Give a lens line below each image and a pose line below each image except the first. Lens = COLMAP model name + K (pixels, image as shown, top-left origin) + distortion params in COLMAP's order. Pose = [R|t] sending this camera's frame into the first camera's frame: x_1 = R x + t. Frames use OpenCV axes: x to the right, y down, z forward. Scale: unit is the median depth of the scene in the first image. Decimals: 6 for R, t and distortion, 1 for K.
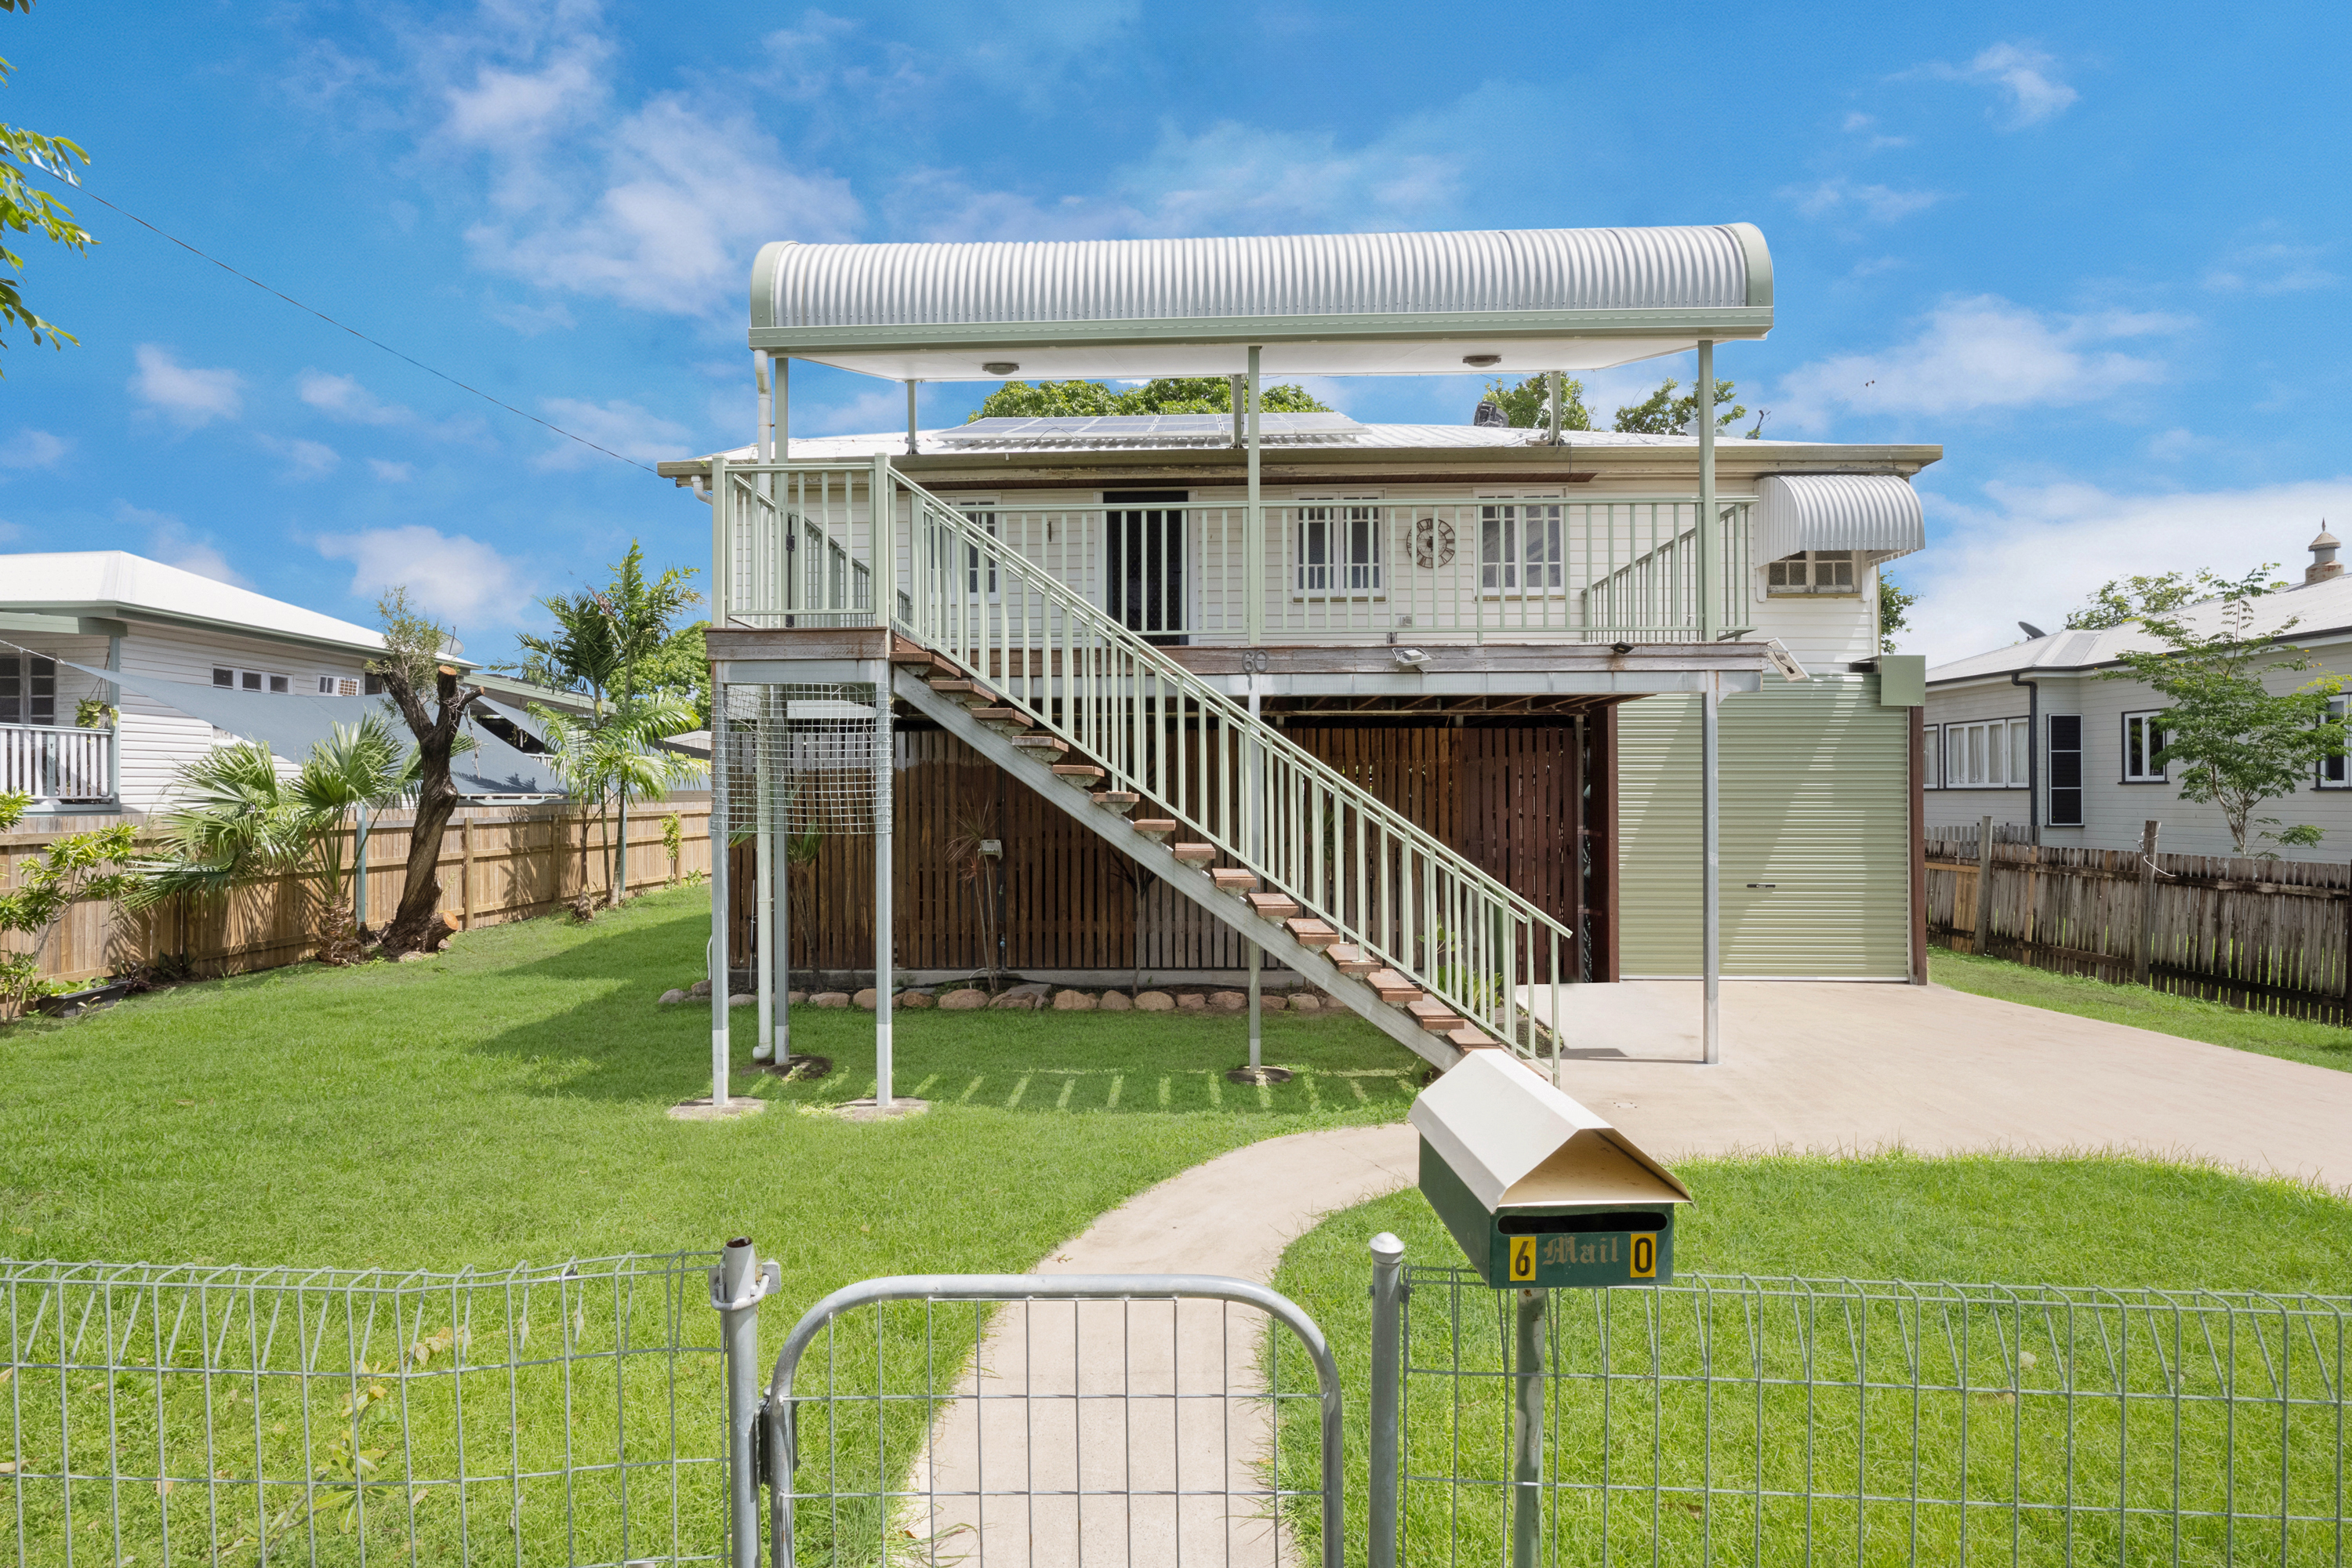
lens RADIAL K [[1032.7, 0, 1176.0], [0, 1032.7, 784.0], [0, 0, 1]] dist [0.001917, 0.000272]
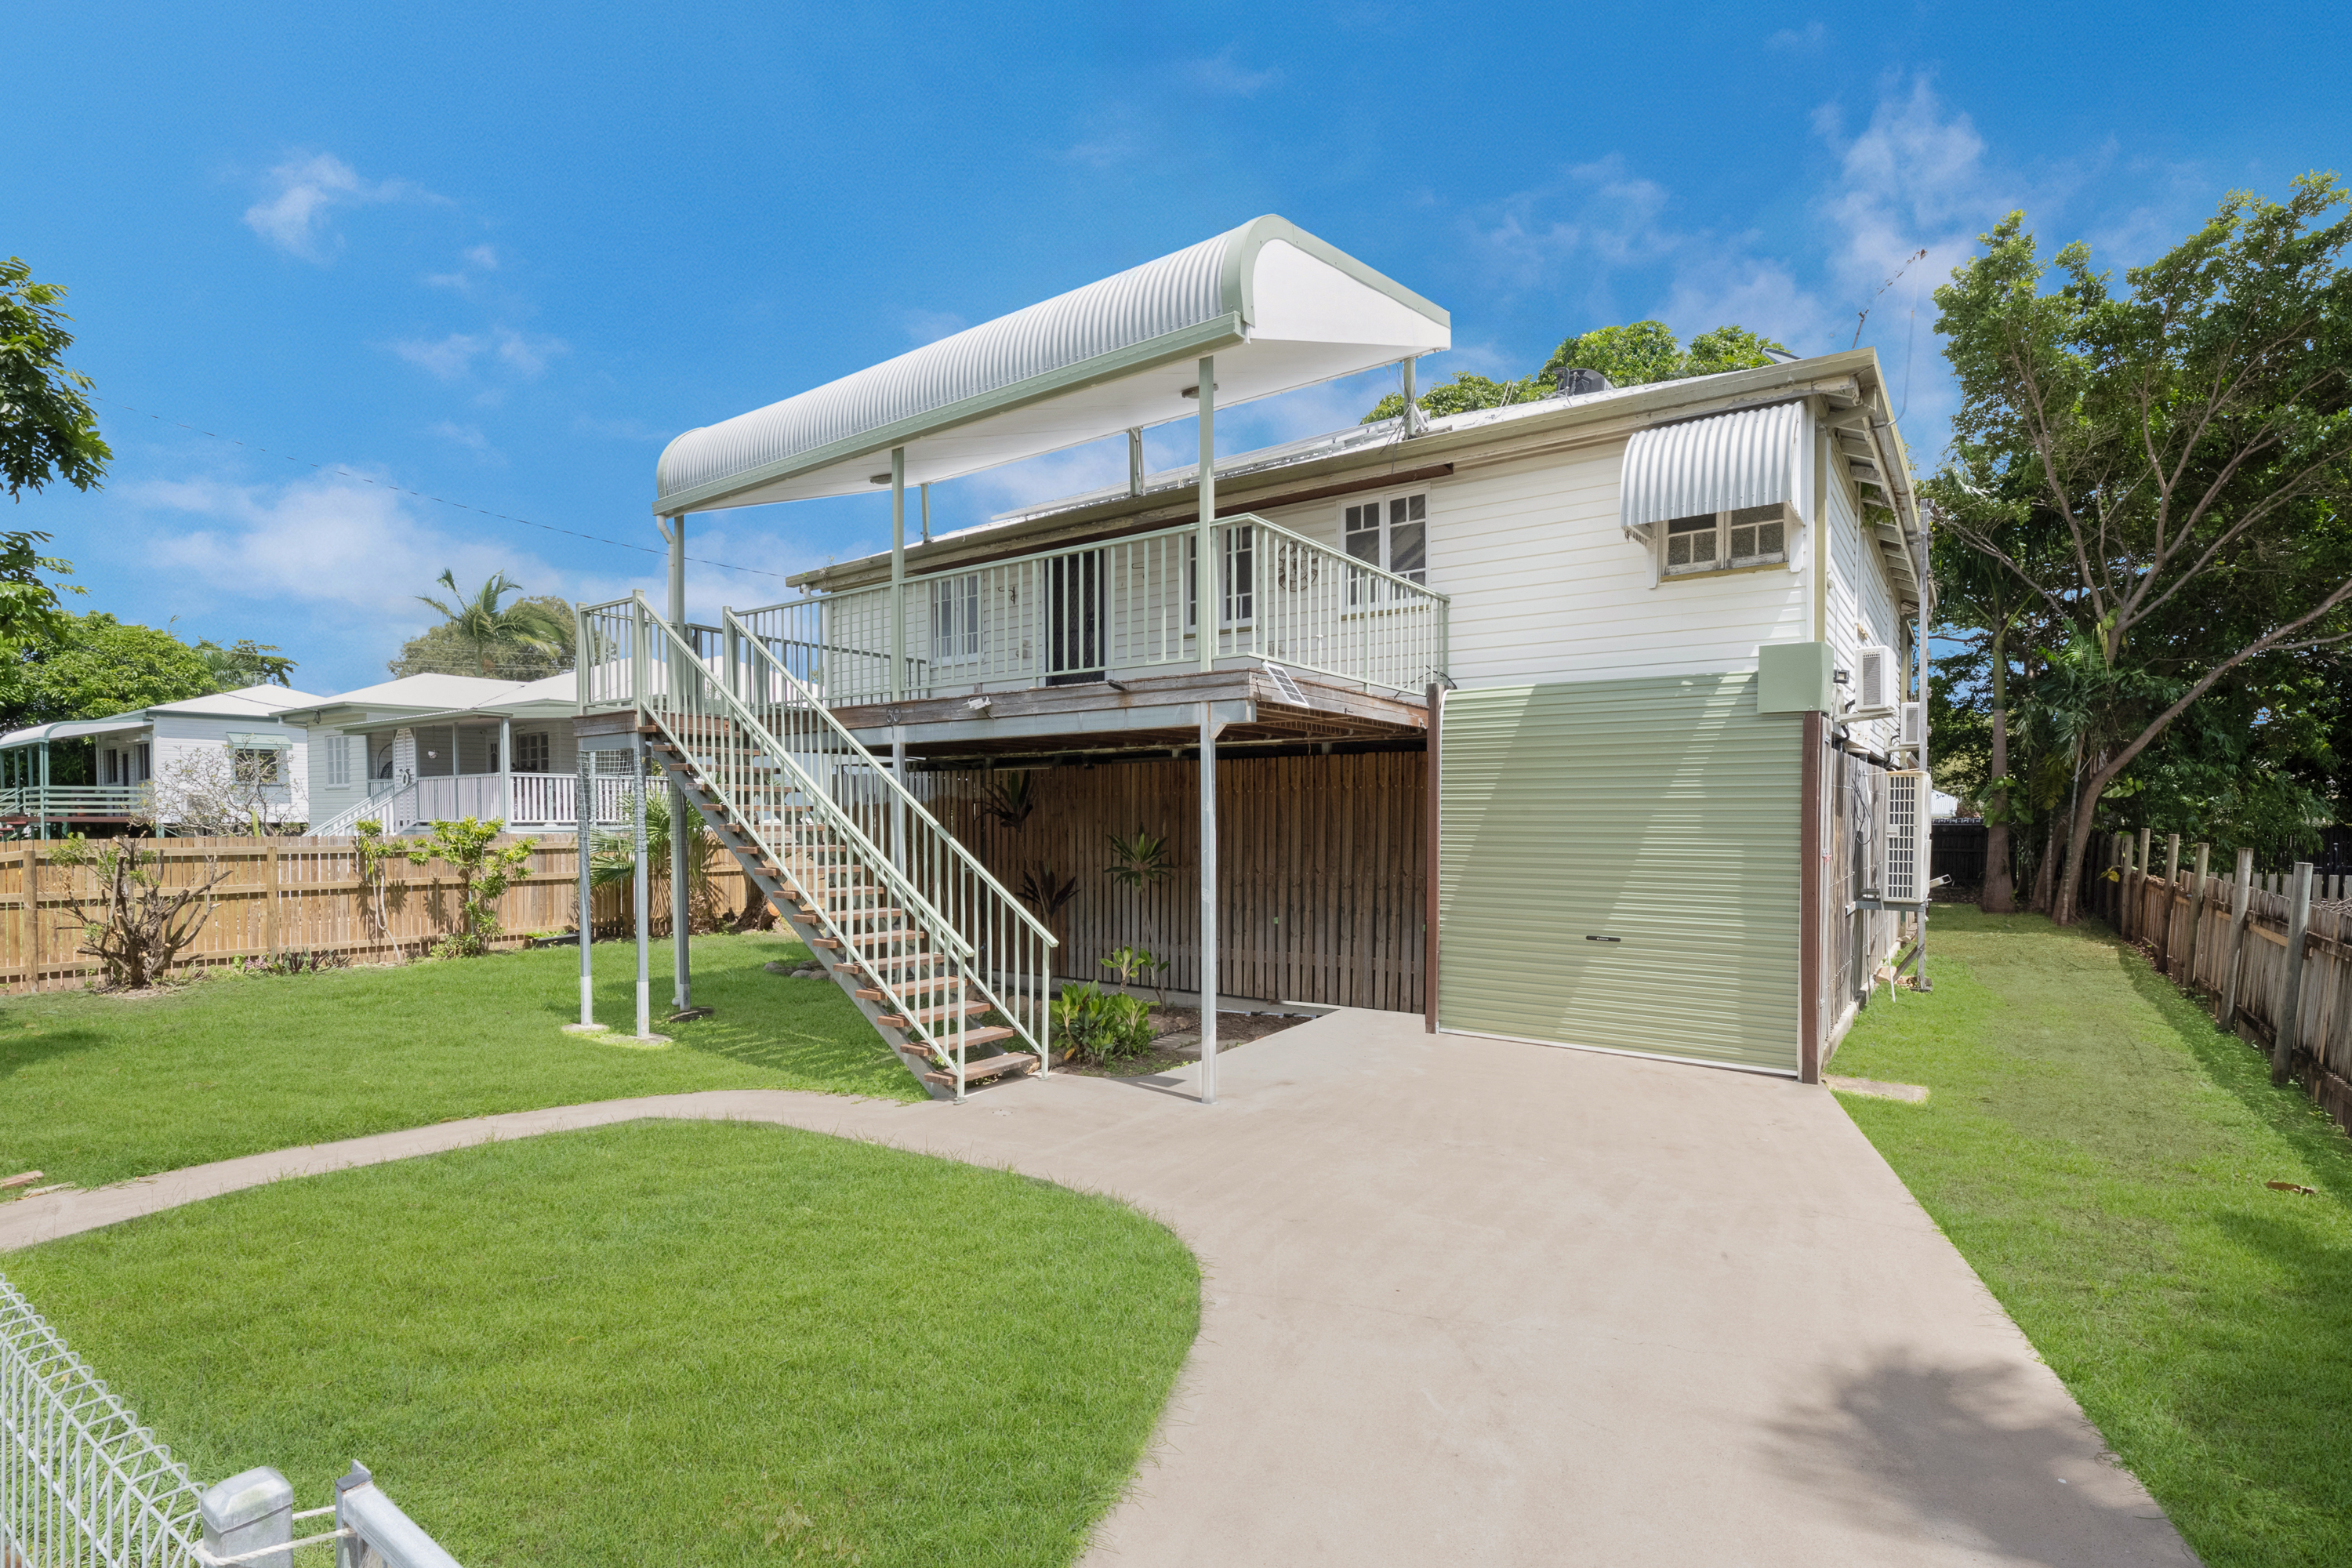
lens RADIAL K [[1105.9, 0, 1174.5], [0, 1105.9, 820.7], [0, 0, 1]] dist [0.000806, 0.000080]
pose [[0.829585, 0.004799, -0.558359, 0.738313], [0.002162, 0.999928, 0.011807, -0.006566], [0.558376, -0.011002, 0.829515, 0.077751]]
